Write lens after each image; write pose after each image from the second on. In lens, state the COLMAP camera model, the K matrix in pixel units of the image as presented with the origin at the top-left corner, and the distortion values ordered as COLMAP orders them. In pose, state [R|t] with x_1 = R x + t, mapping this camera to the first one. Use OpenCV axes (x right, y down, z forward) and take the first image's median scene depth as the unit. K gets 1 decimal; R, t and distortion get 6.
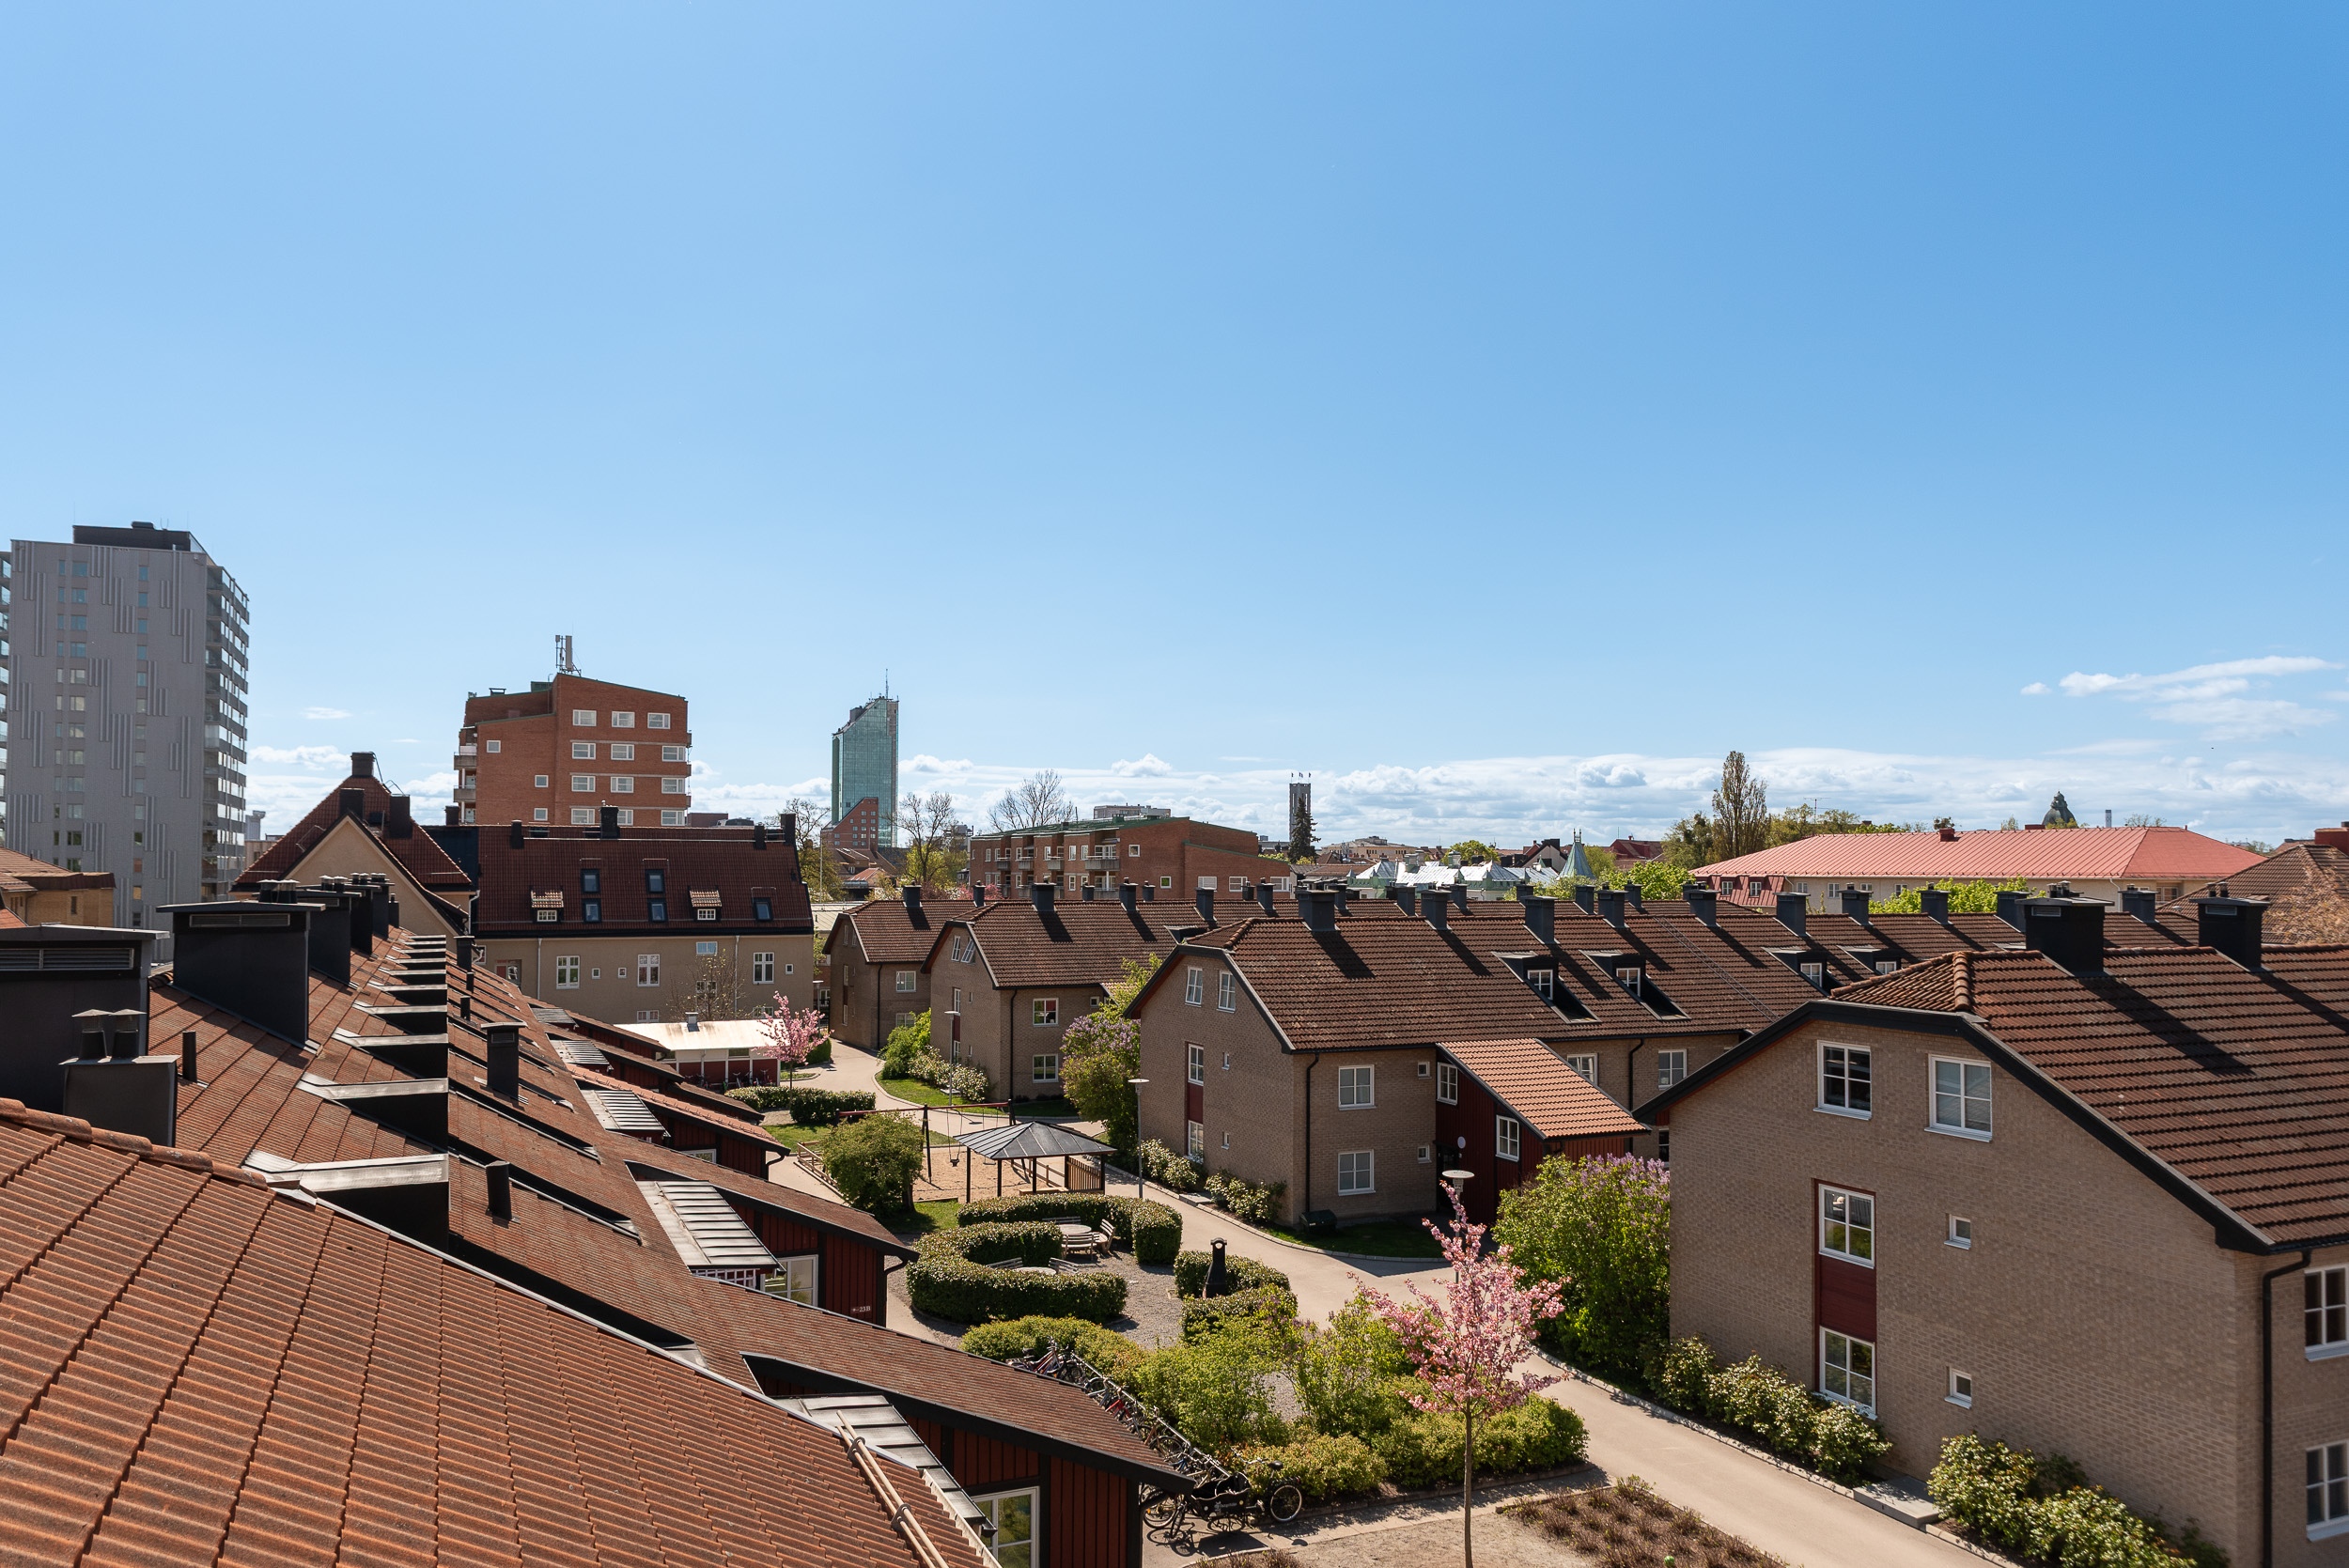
lens RADIAL K [[1623.5, 0, 1174.5], [0, 1623.5, 784.0], [0, 0, 1]] dist [-0.001669, 0.000891]
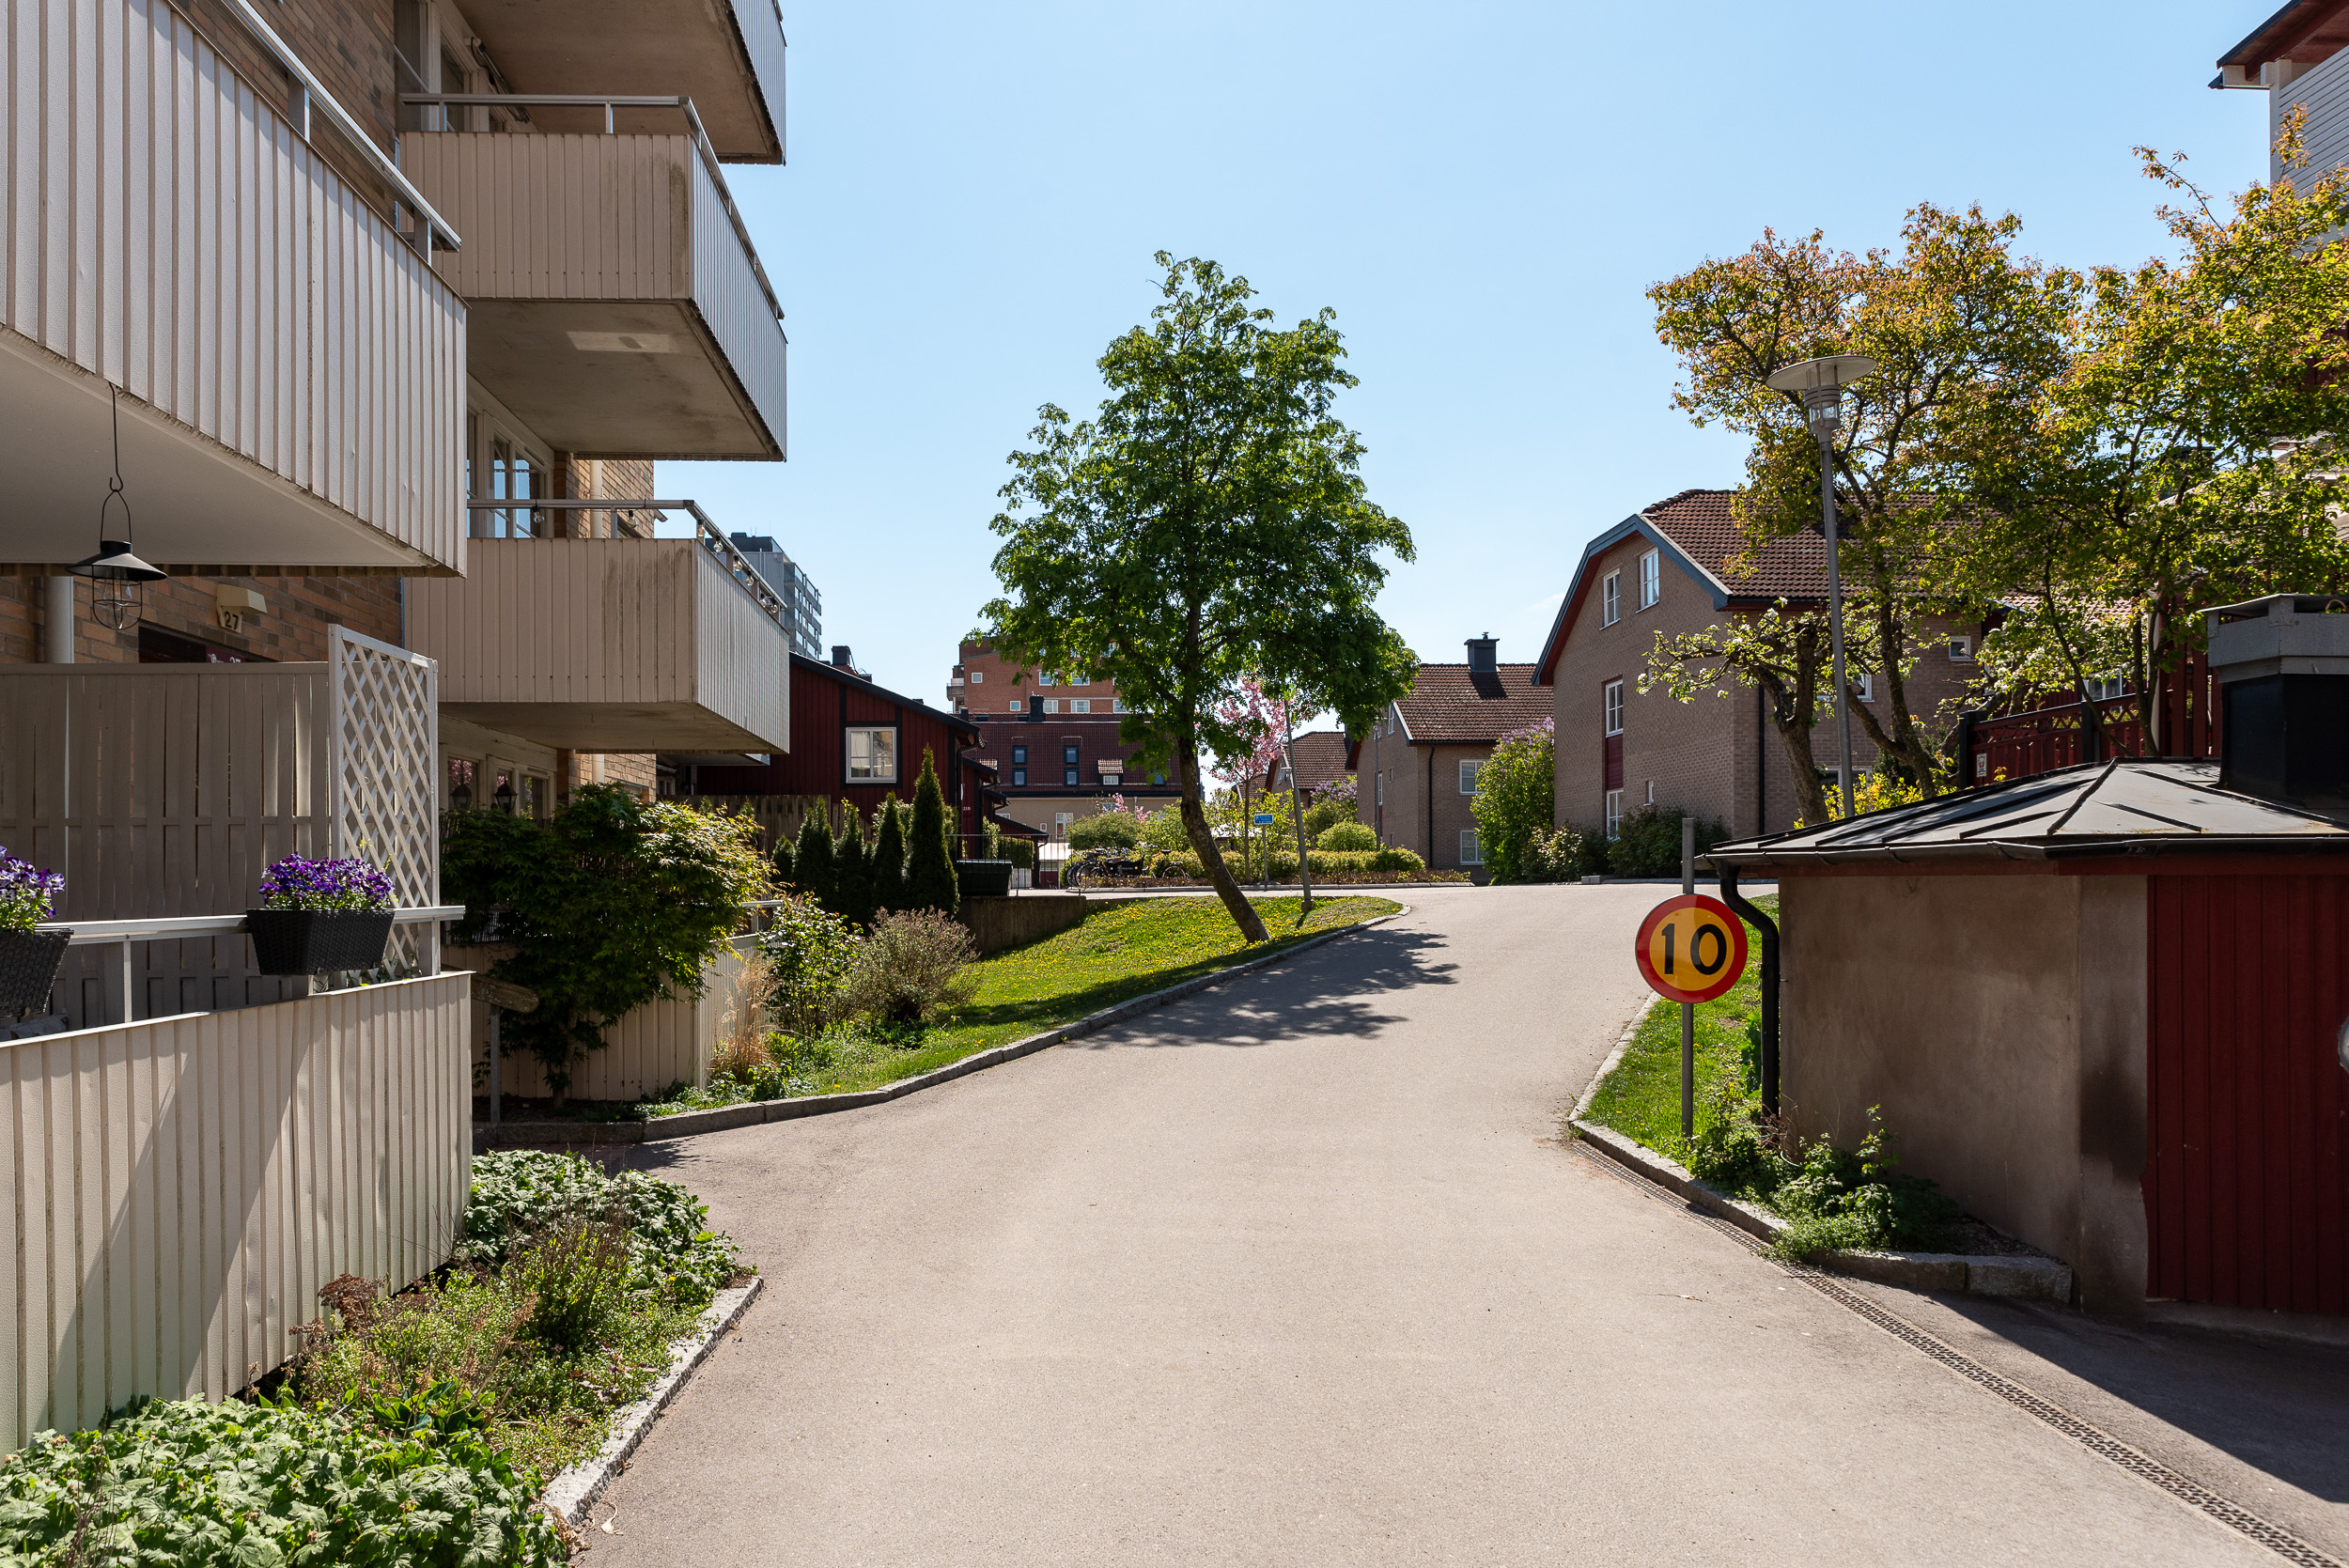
lens RADIAL K [[1623.5, 0, 1174.5], [0, 1623.5, 784.0], [0, 0, 1]] dist [-0.001669, 0.000891]
pose [[0.946769, -0.021115, -0.321221, 0.127093], [0.021215, 0.999770, -0.003187, 0.084496], [0.321215, -0.003797, 0.946999, -0.093054]]
